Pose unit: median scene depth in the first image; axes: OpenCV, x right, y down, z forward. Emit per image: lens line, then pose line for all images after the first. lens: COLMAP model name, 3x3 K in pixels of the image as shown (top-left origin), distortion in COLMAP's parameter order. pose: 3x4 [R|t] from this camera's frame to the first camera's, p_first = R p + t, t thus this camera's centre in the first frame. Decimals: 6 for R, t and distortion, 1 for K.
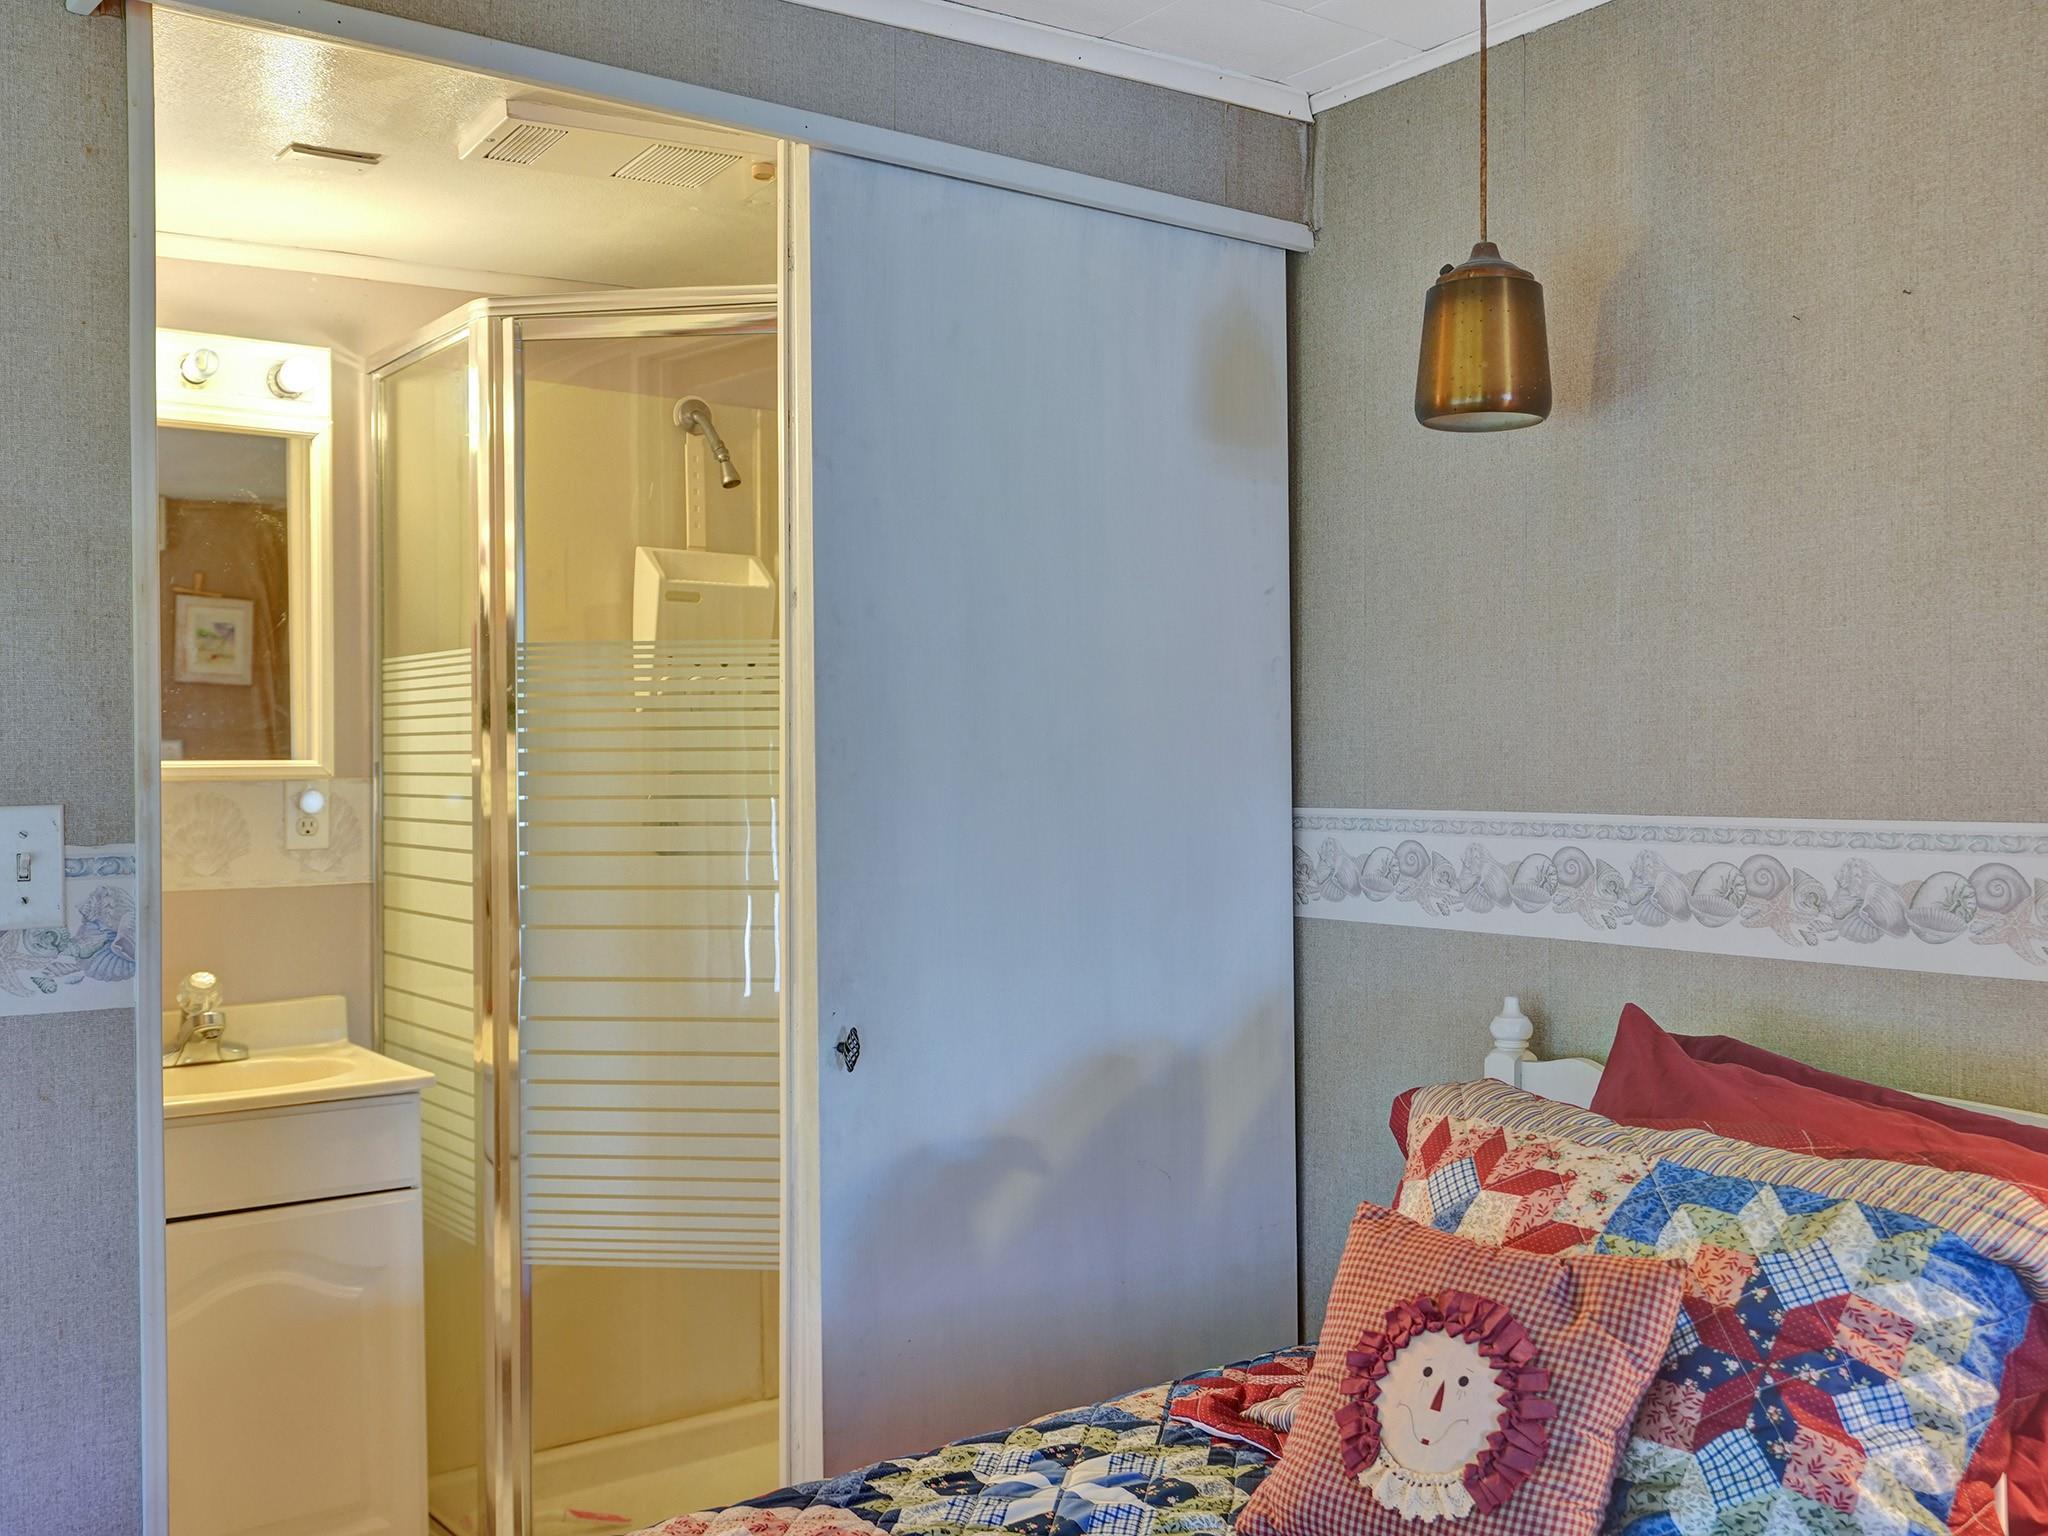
lens RADIAL K [[1861.2, 0, 1020.4], [0, 1861.2, 777.7], [0, 0, 1]] dist [-0.002283, -0.002422]
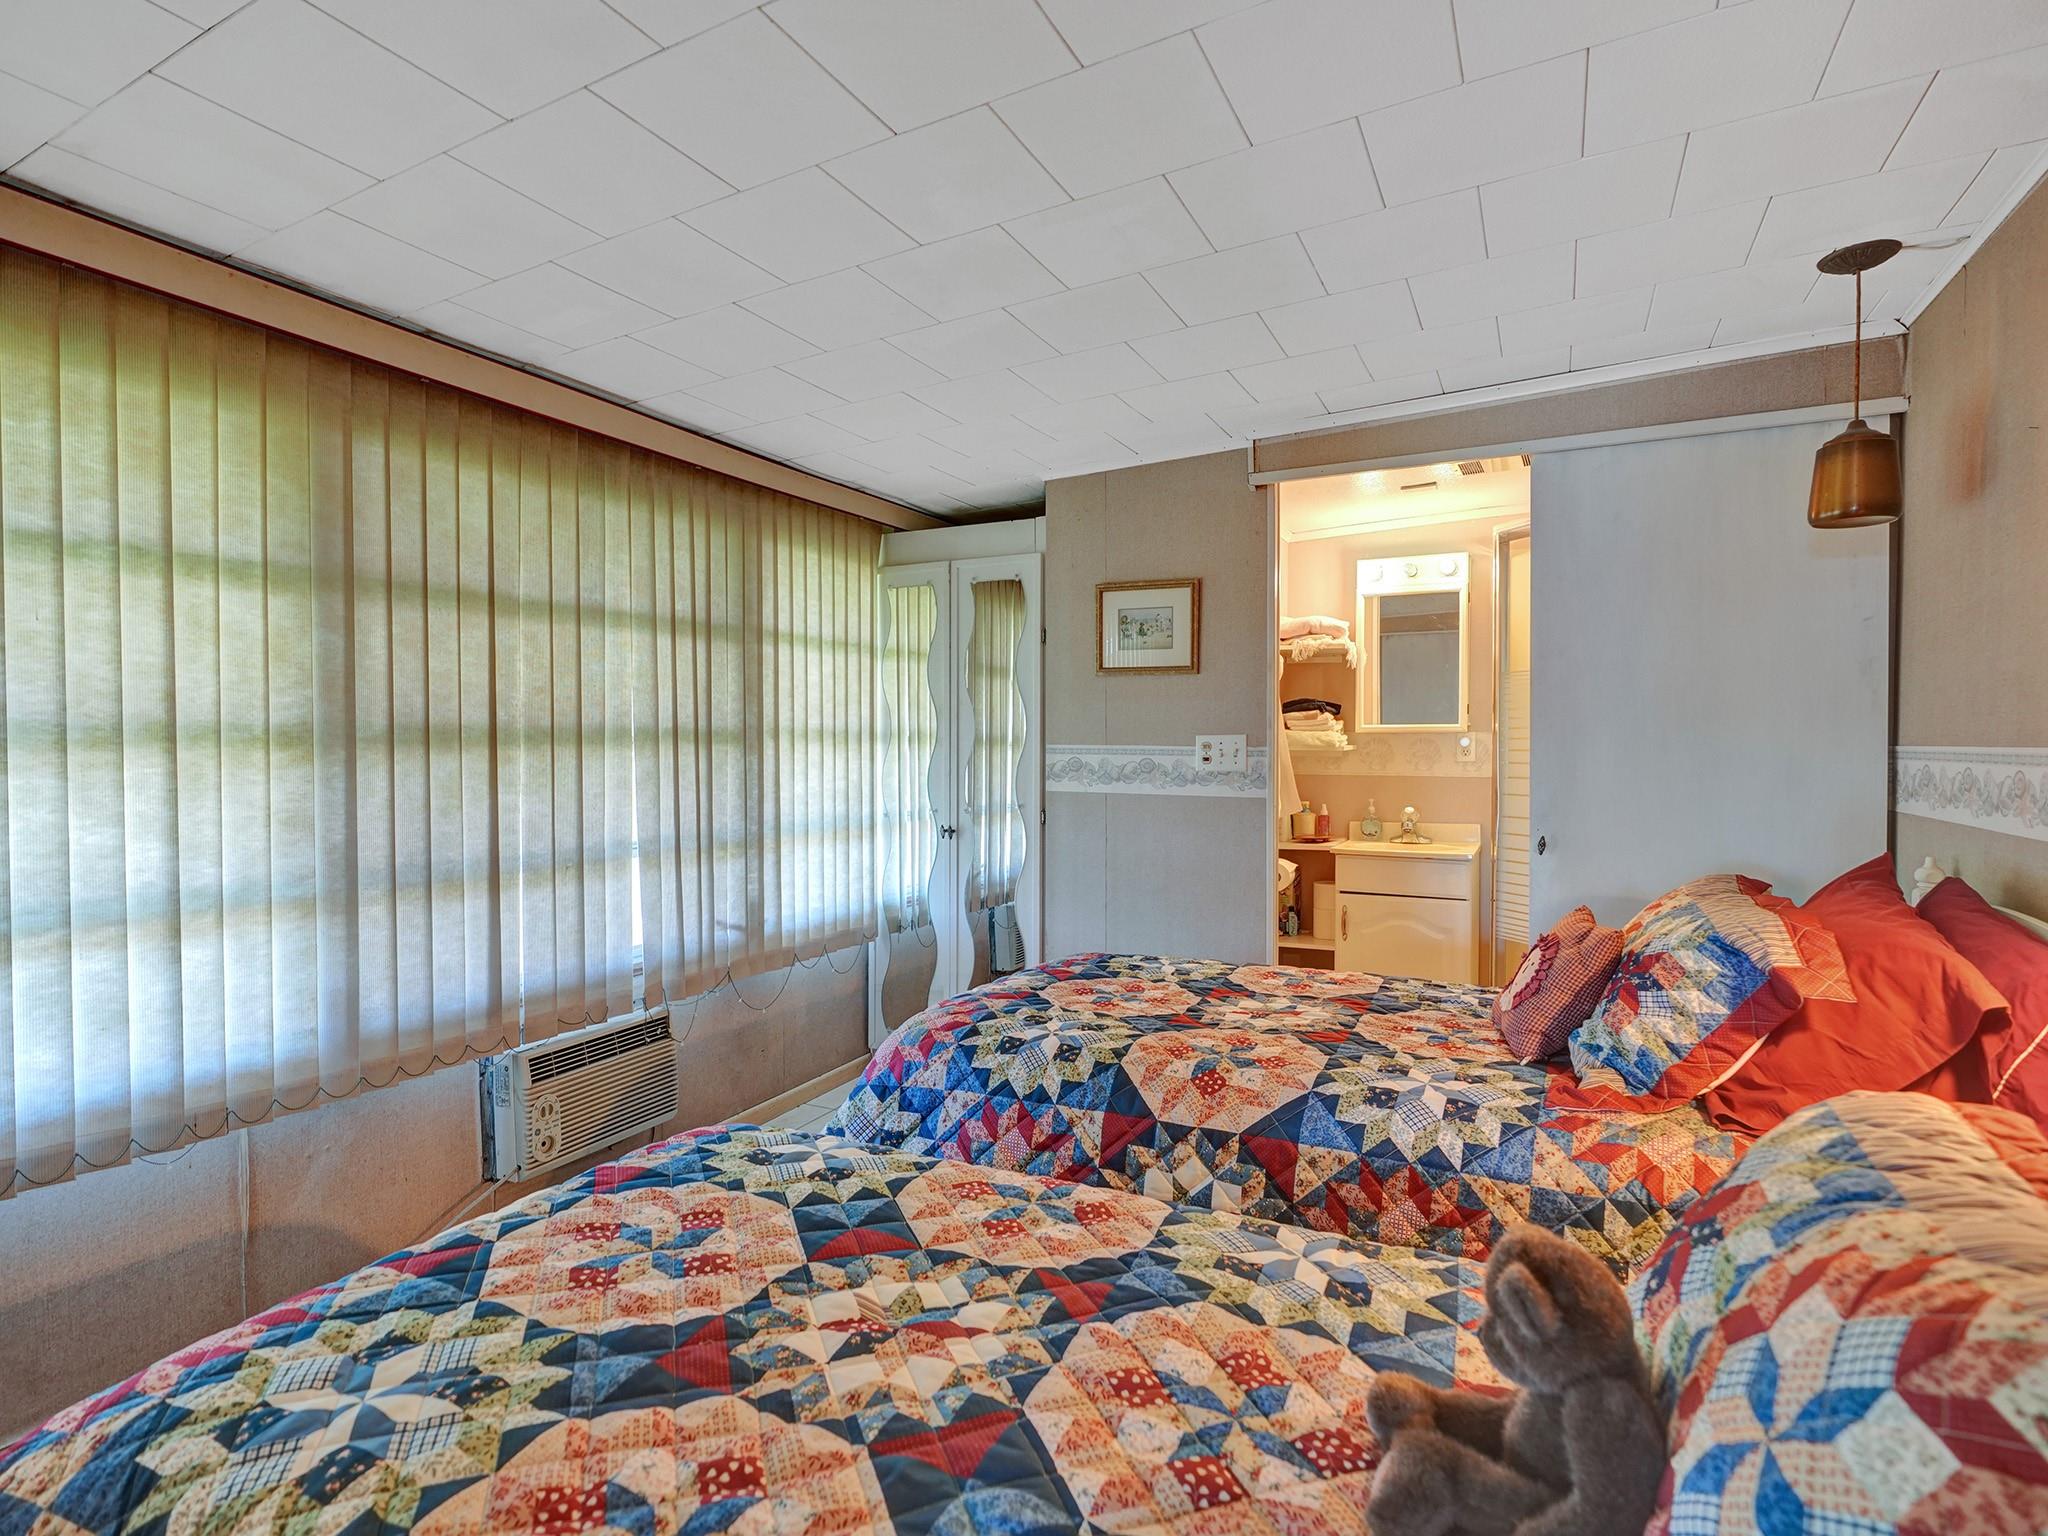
lens RADIAL K [[1051.1, 0, 1019.5], [0, 1051.1, 768.9], [0, 0, 1]] dist [-0.071825, 0.026304]
pose [[0.436718, 0.026940, -0.899195, 0.585111], [-0.008742, 0.999631, 0.025704, 0.018976], [0.899556, -0.003365, 0.436792, -0.101519]]
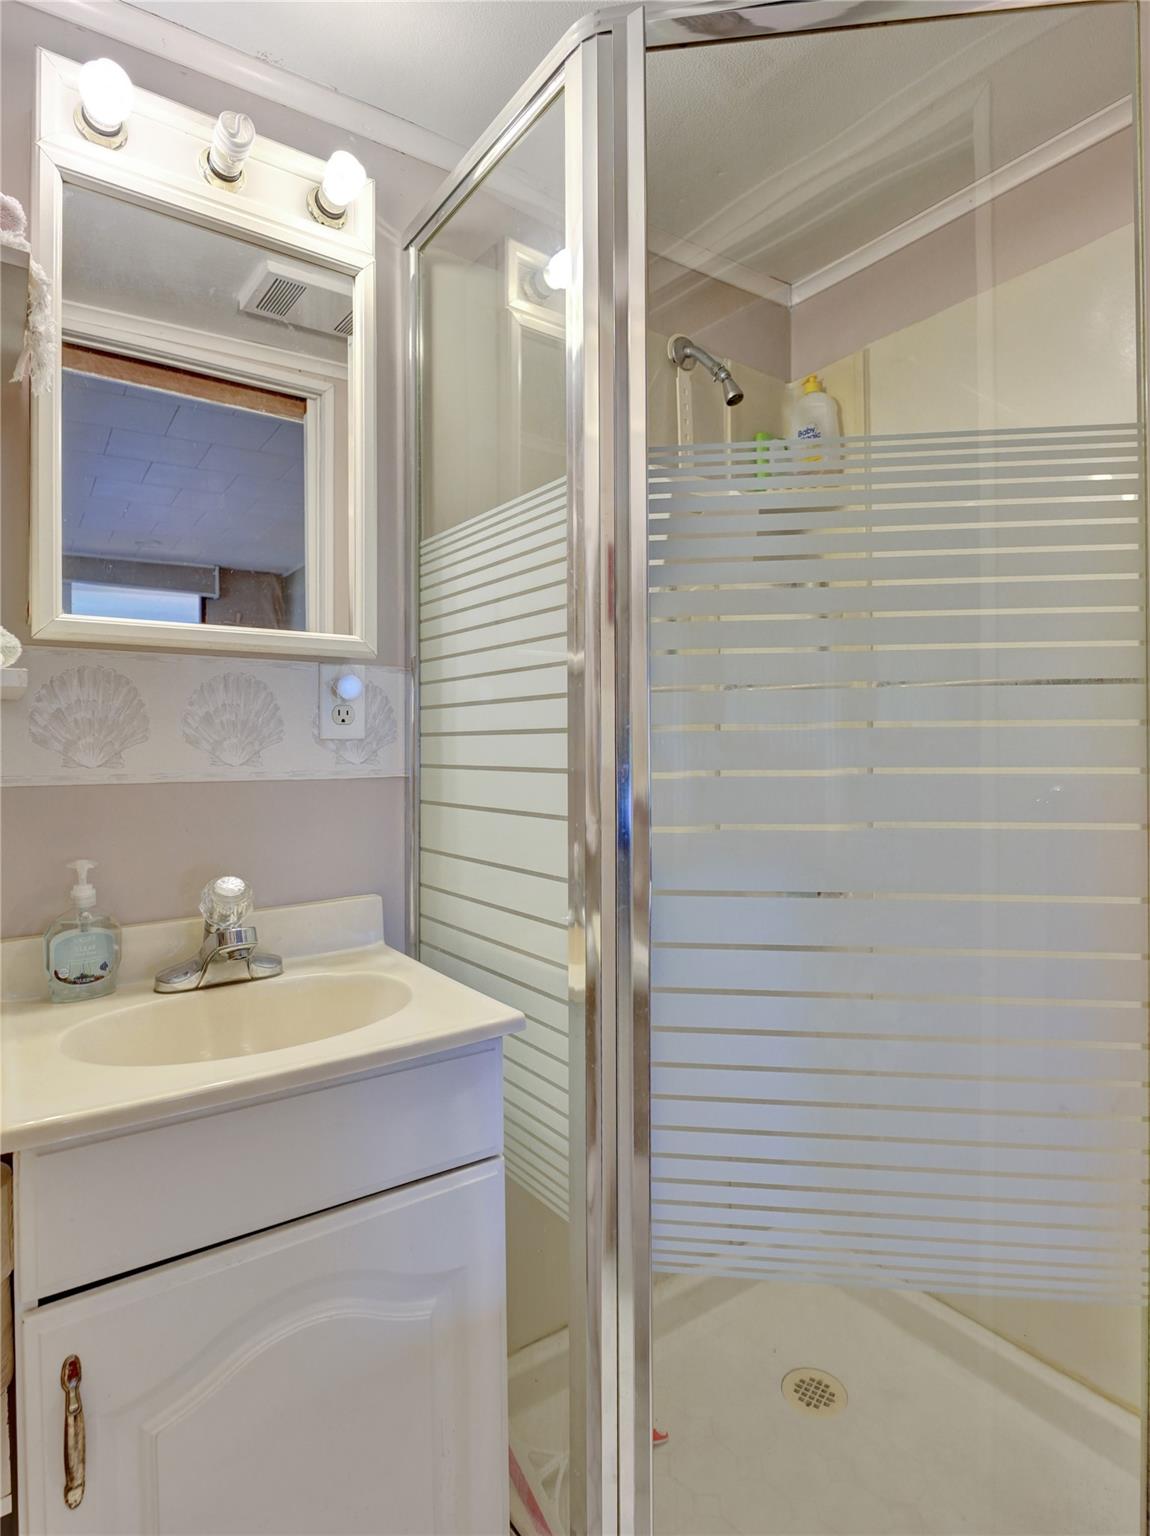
lens RADIAL K [[820.4, 0, 579.9], [0, 820.4, 746.9], [0, 0, 1]] dist [-0.001469, -0.000909]
pose [[0.999711, -0.002271, -0.023931, -0.263049], [0.001916, 0.999888, -0.014823, 0.050325], [0.023962, 0.014773, 0.999604, 0.610639]]
